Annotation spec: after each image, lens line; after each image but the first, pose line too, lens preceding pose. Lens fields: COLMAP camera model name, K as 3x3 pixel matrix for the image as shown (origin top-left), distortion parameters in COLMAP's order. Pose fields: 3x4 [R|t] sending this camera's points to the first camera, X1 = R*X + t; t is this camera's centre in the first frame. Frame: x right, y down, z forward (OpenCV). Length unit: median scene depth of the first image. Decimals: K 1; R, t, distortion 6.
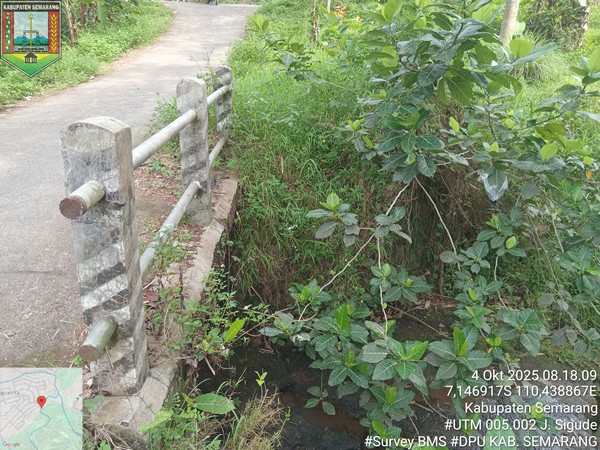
lens RADIAL K [[457.4, 0, 297.5], [0, 457.4, 222.2], [0, 0, 1]] dist [0.036742, -0.083997]
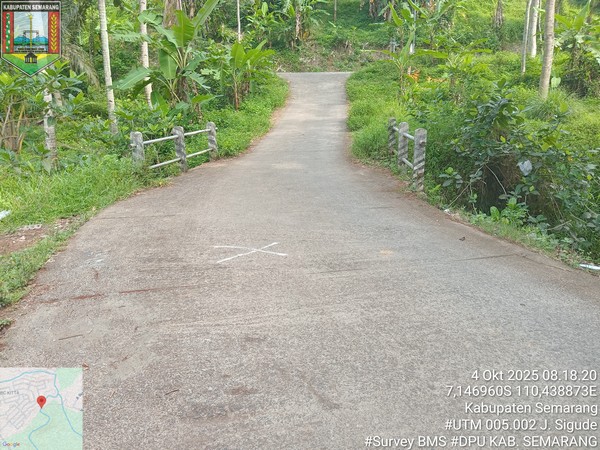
lens RADIAL K [[457.4, 0, 298.0], [0, 457.4, 218.2], [0, 0, 1]] dist [0.036742, -0.083997]
pose [[0.992115, -0.016689, -0.124214, -0.423468], [0.002607, 0.993628, -0.112676, 0.475332], [0.125303, 0.111464, 0.985837, -1.451210]]
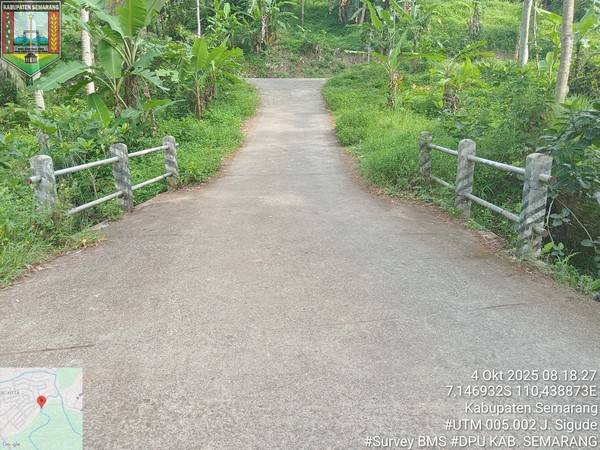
lens RADIAL K [[457.4, 0, 297.6], [0, 457.4, 217.6], [0, 0, 1]] dist [0.036742, -0.083997]
pose [[0.998821, -0.030867, -0.037461, -0.681335], [0.025661, 0.990881, -0.132273, 0.190545], [0.041202, 0.131155, 0.990505, -0.687857]]
